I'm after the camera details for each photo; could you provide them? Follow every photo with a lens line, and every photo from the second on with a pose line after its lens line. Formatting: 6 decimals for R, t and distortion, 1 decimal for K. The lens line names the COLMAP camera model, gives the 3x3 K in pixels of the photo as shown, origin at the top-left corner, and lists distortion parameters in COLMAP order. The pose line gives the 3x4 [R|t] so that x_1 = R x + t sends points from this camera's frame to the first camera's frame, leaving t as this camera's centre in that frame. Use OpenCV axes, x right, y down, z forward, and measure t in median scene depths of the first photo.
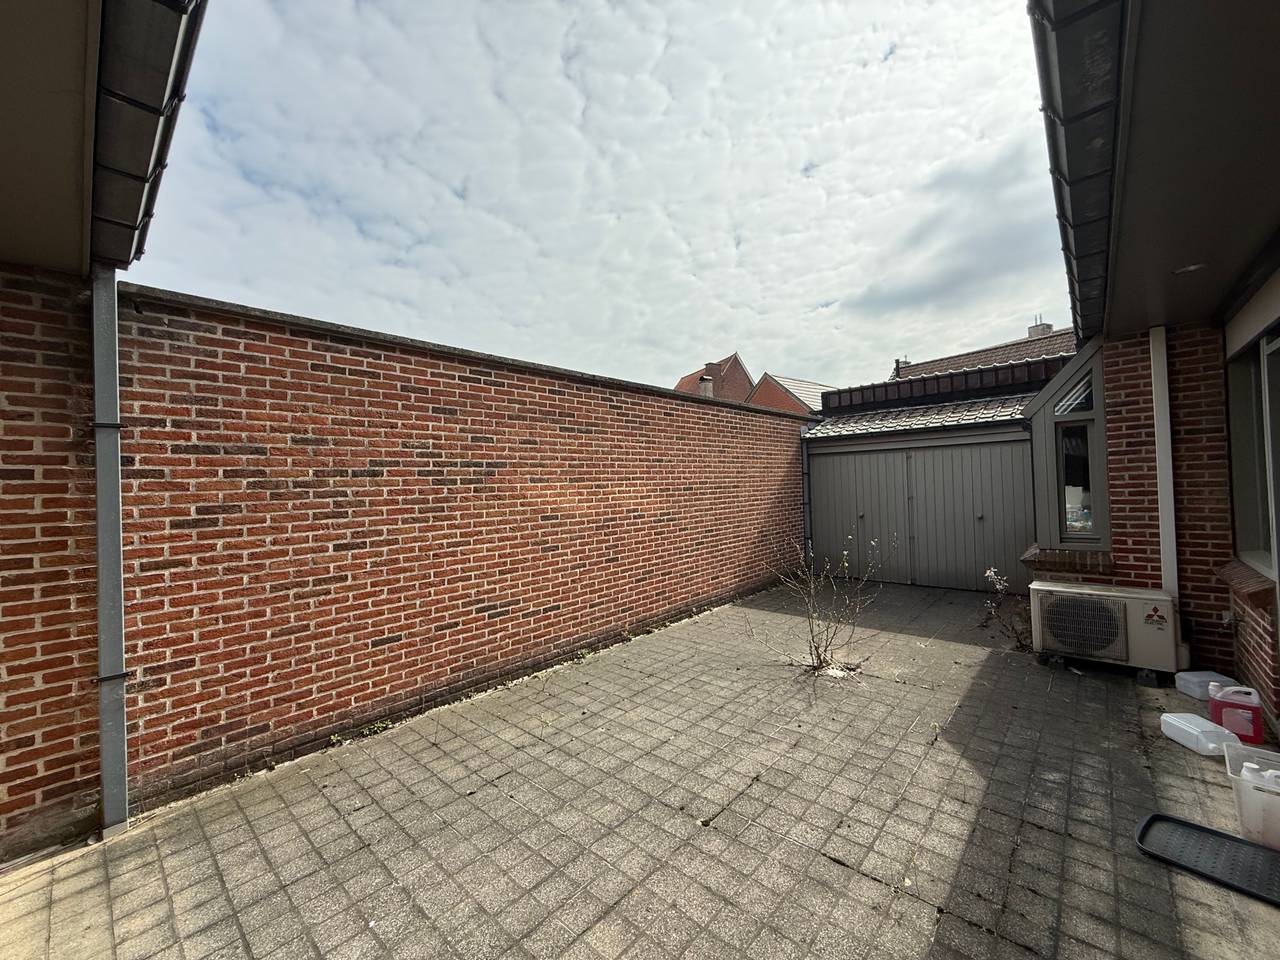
lens RADIAL K [[507.2, 0, 637.5], [0, 507.2, 479.9], [0, 0, 1]] dist [0.000986, -0.000227]
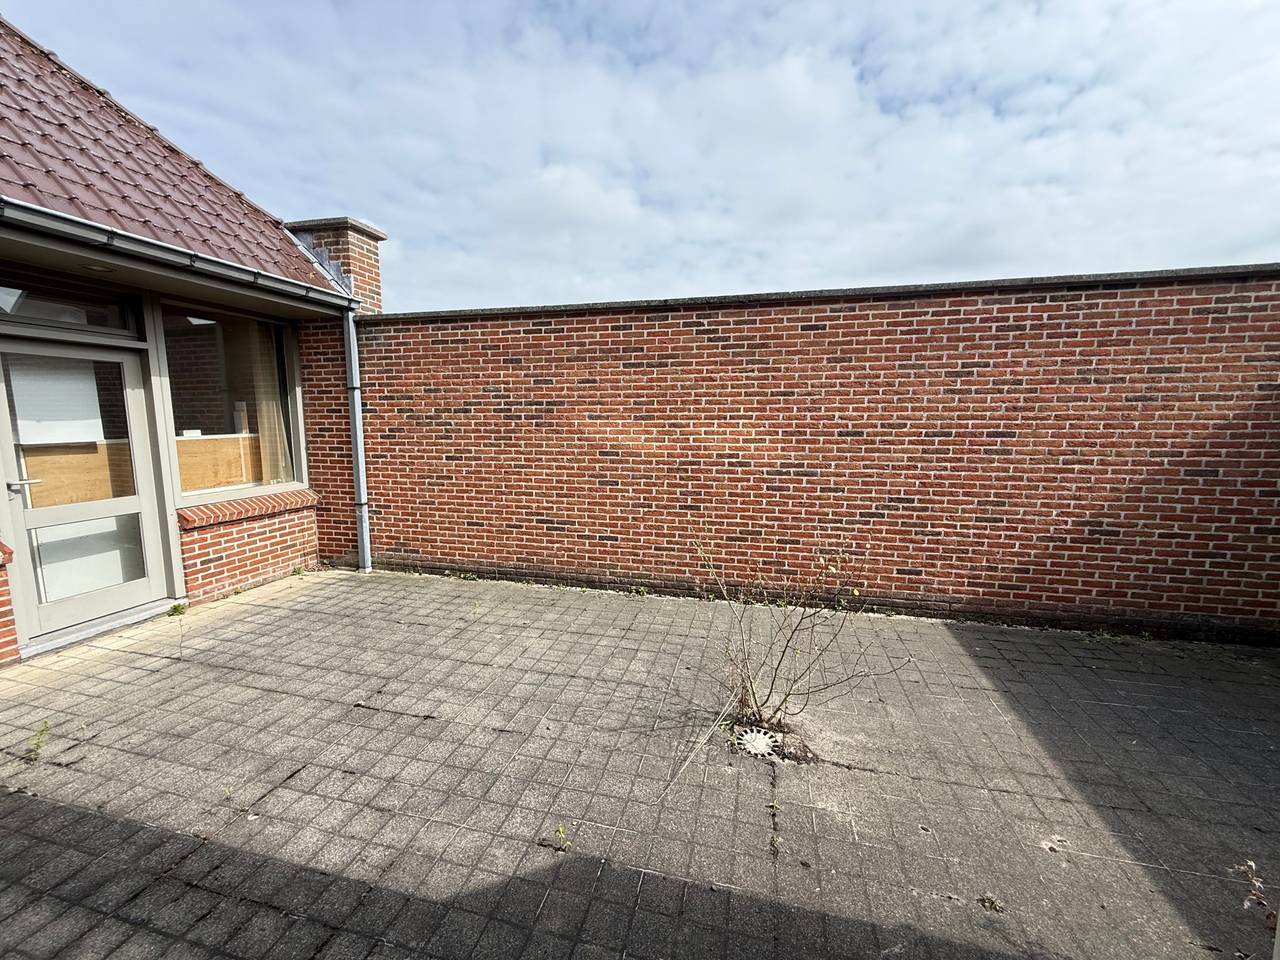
lens RADIAL K [[507.2, 0, 637.5], [0, 507.2, 479.9], [0, 0, 1]] dist [0.000986, -0.000227]
pose [[0.471069, 0.140104, -0.870899, 0.840338], [-0.005701, 0.987769, 0.155821, -0.038252], [0.882078, -0.068437, 0.466106, 0.610194]]
